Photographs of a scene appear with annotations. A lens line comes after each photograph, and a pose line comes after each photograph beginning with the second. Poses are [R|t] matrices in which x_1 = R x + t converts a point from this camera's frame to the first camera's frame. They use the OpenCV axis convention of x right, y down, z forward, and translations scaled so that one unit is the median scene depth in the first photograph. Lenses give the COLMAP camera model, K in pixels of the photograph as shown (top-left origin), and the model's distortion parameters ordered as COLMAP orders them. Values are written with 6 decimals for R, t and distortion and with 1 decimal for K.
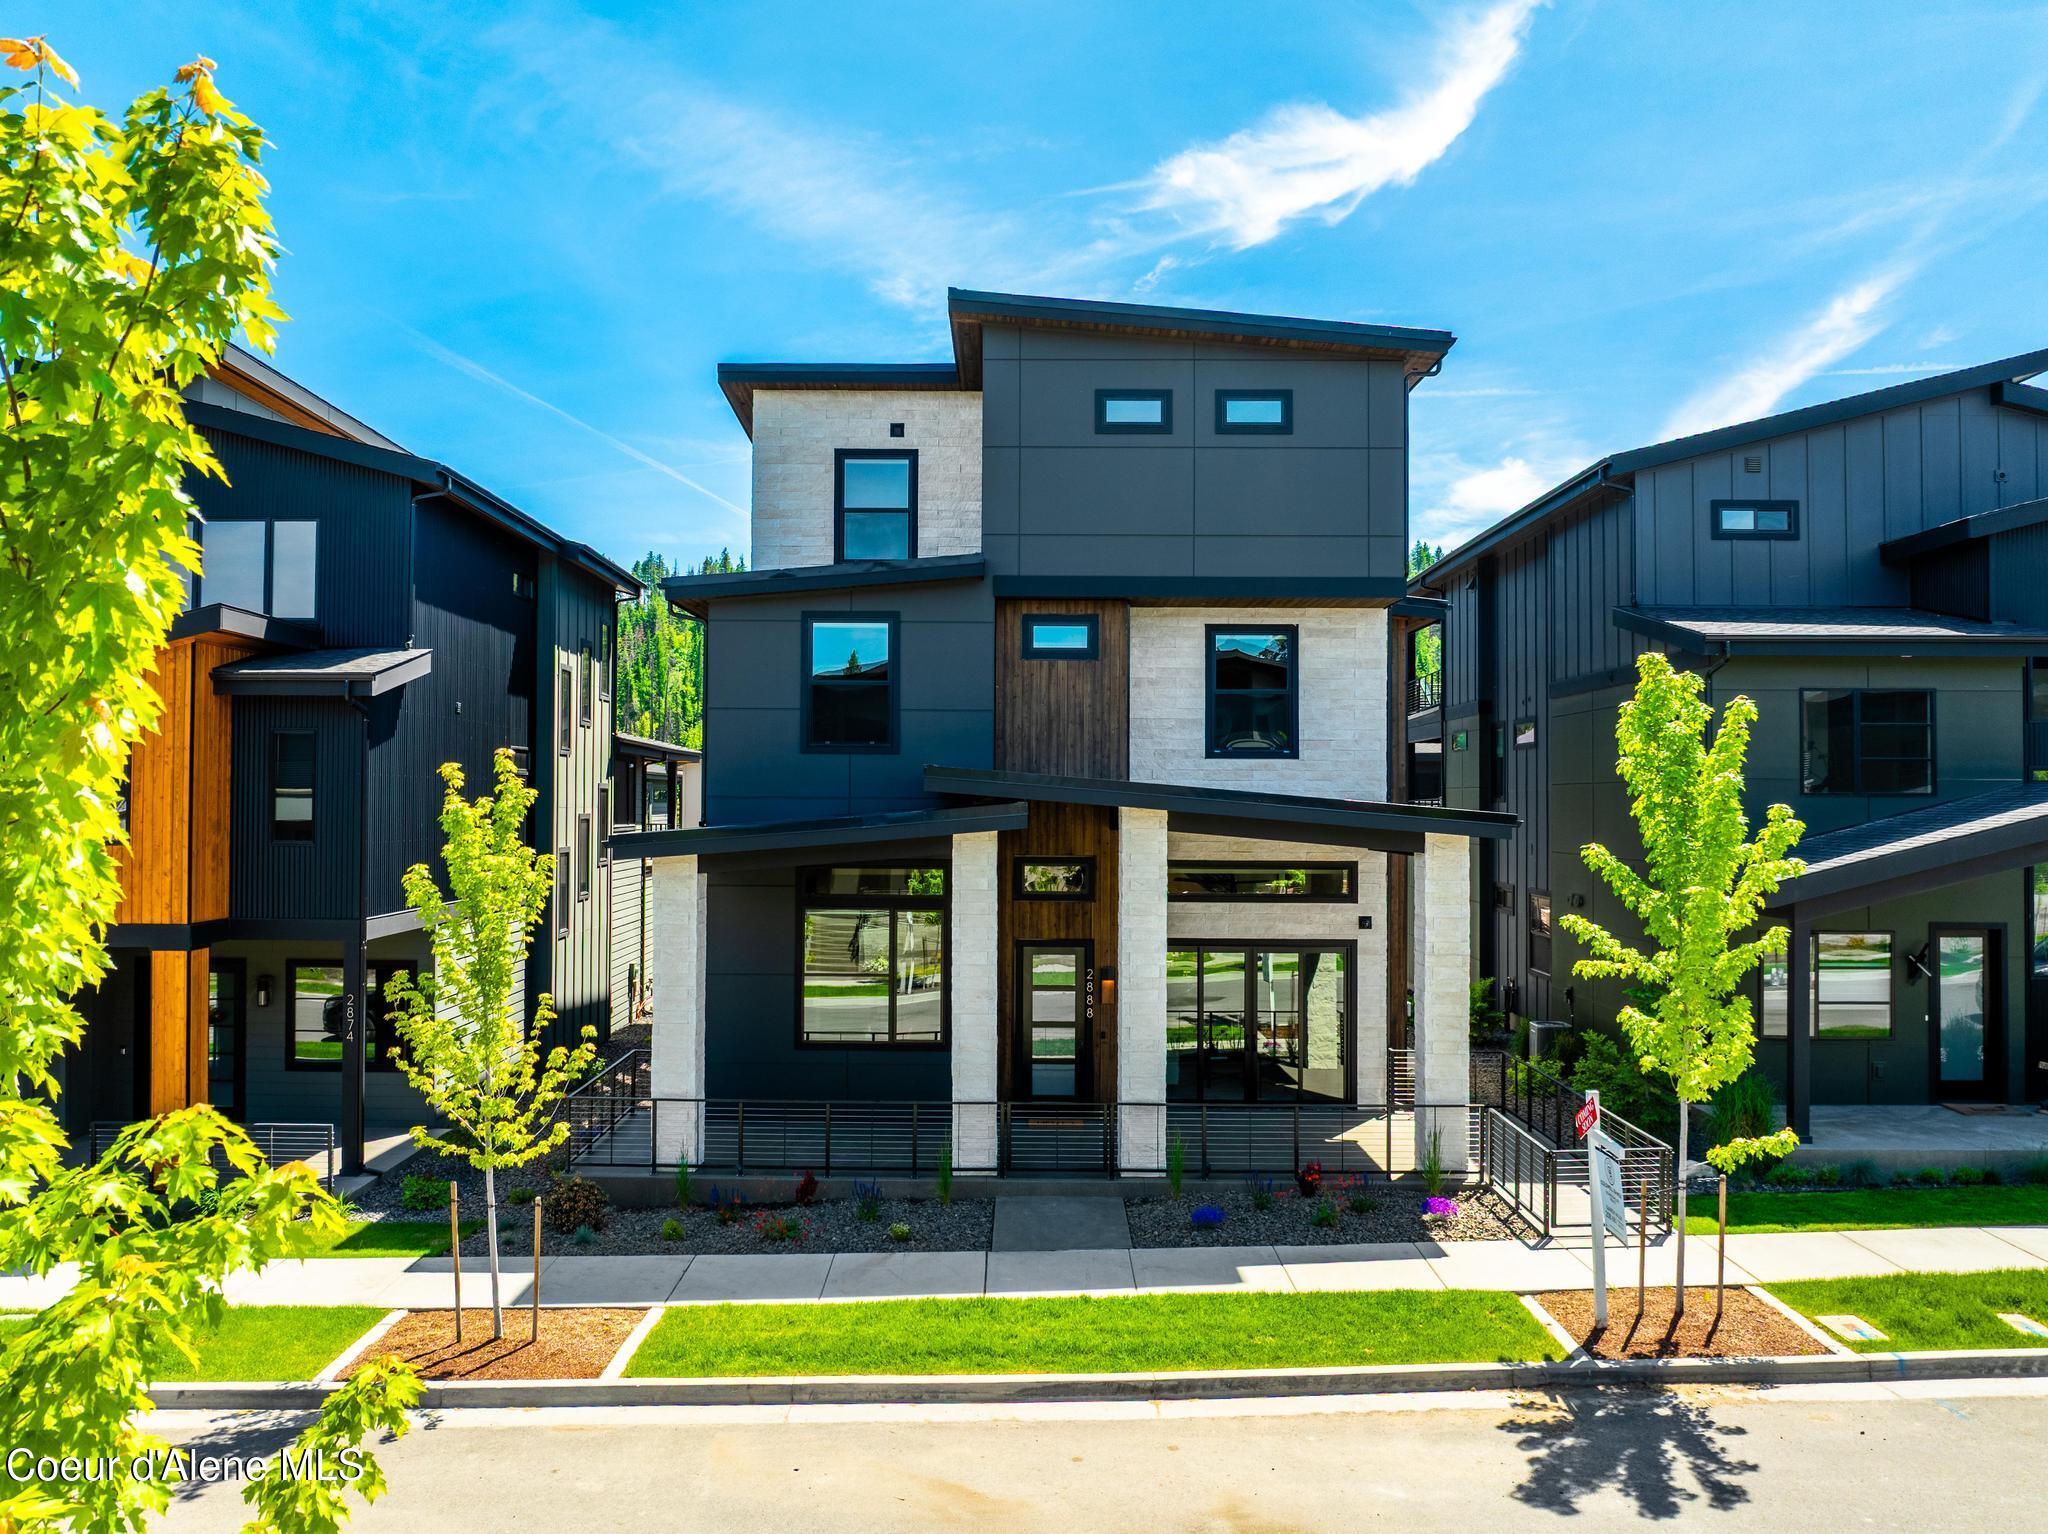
lens RADIAL K [[1421.2, 0, 1034.7], [0, 1421.2, 818.3], [0, 0, 1]] dist [-0.050201, 0.021799]
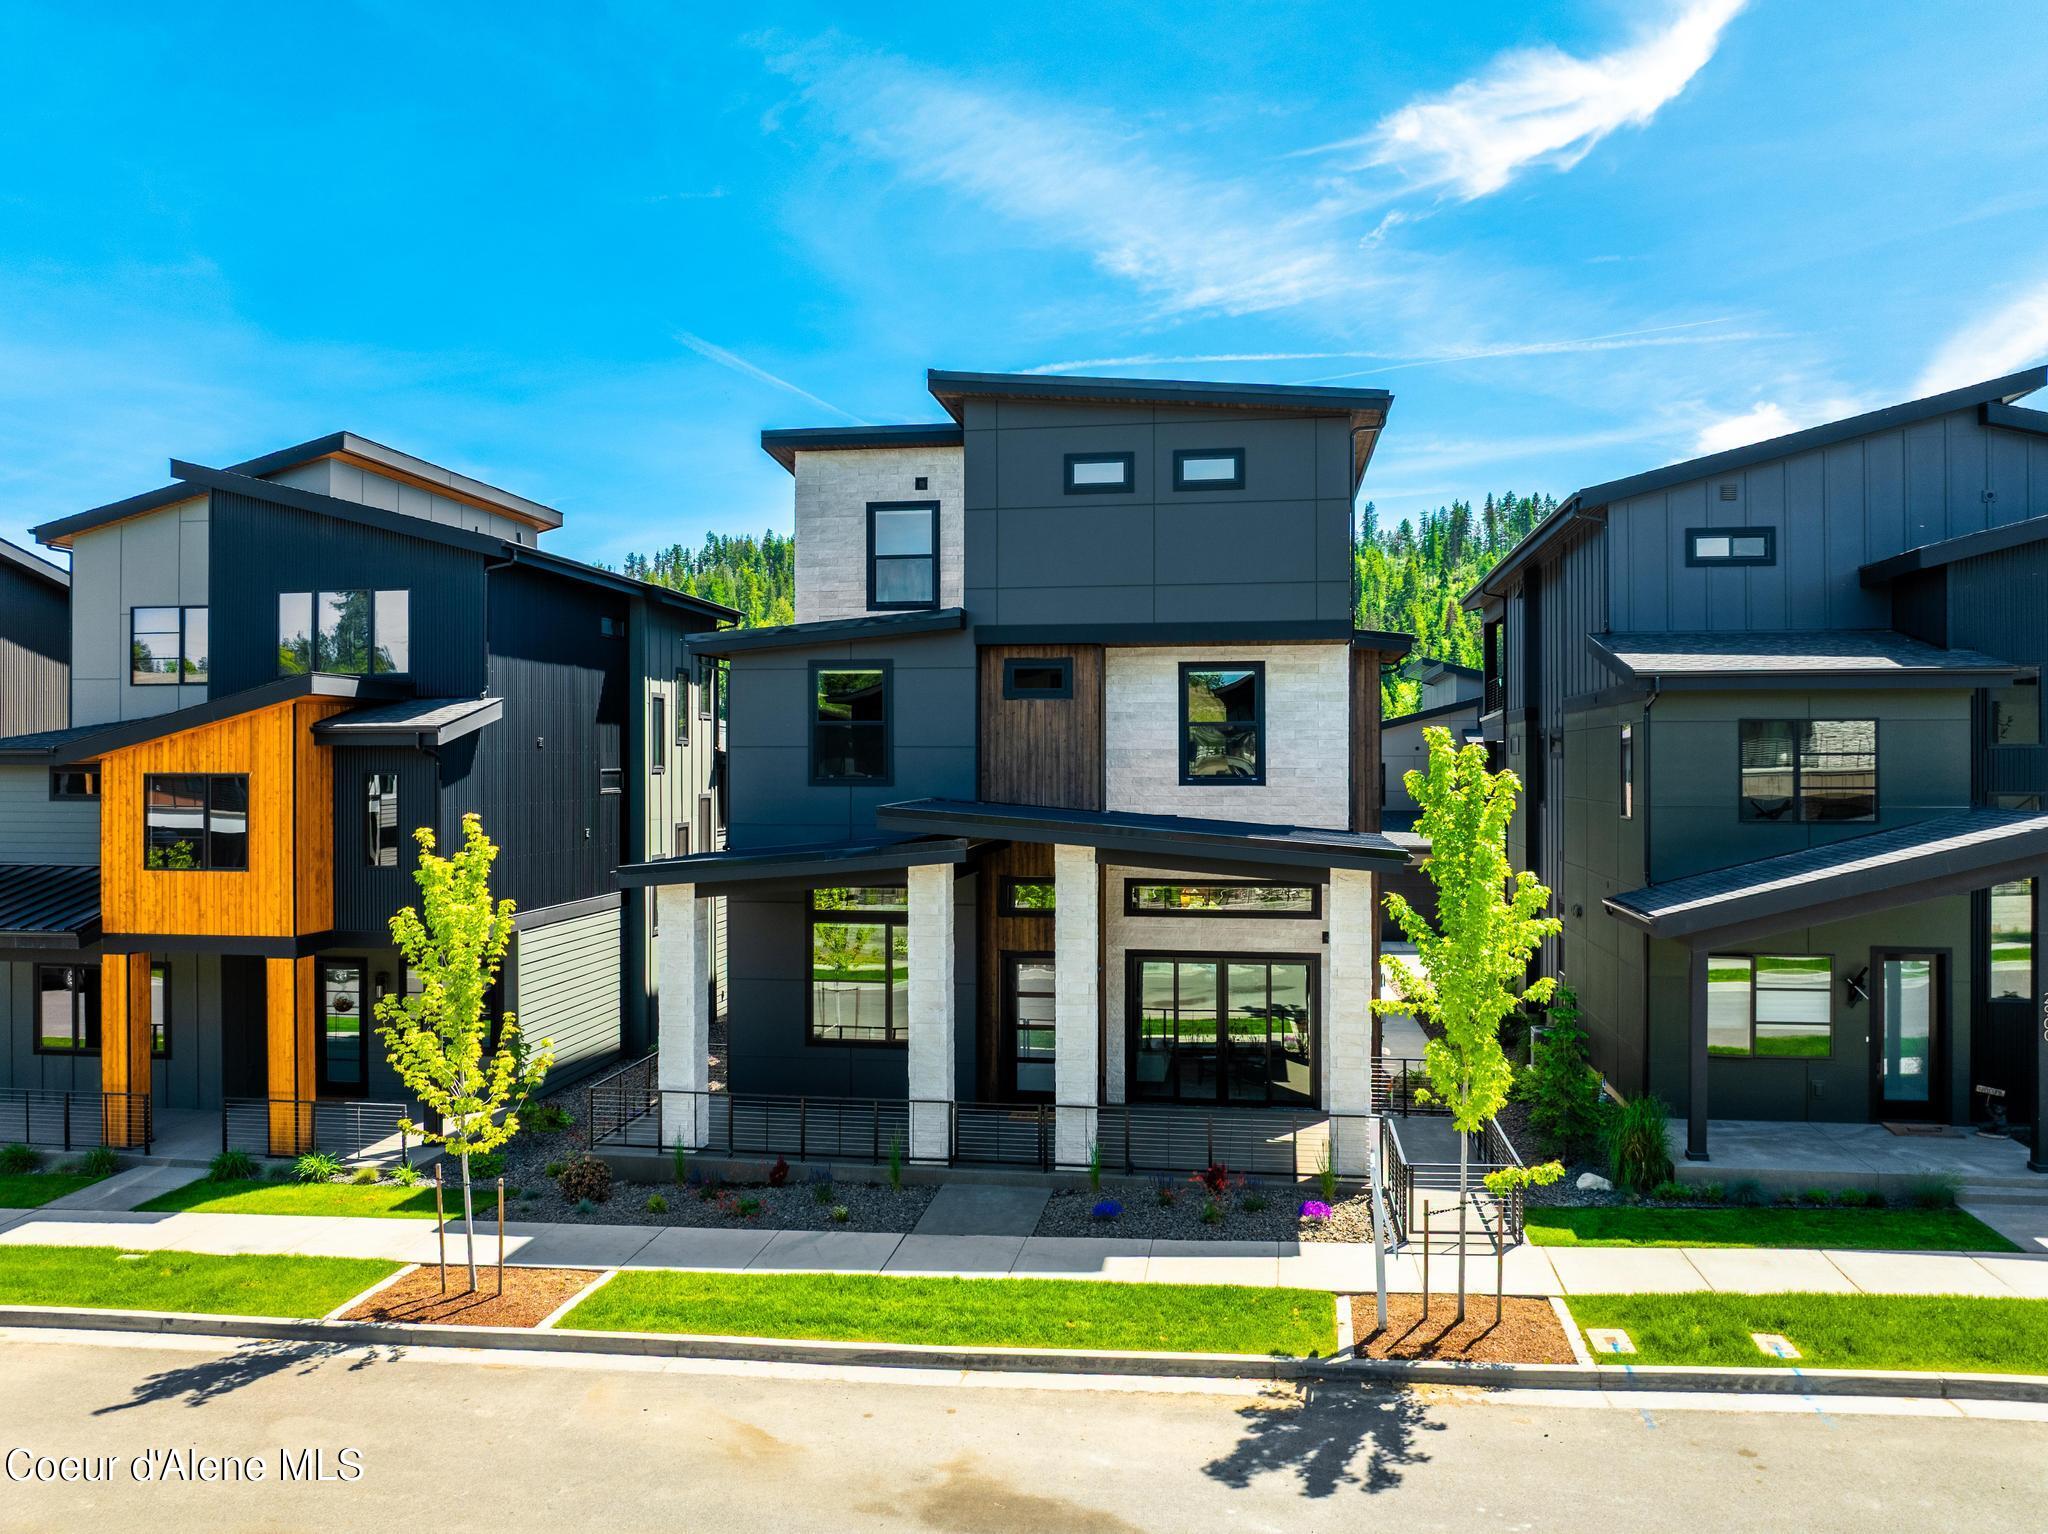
lens RADIAL K [[1421.2, 0, 1086.4], [0, 1421.2, 788.6], [0, 0, 1]] dist [-0.050201, 0.021799]
pose [[0.990880, -0.003364, -0.134705, 0.236214], [0.004266, 0.999970, 0.006412, -0.056607], [0.134679, -0.006928, 0.990865, -0.106303]]
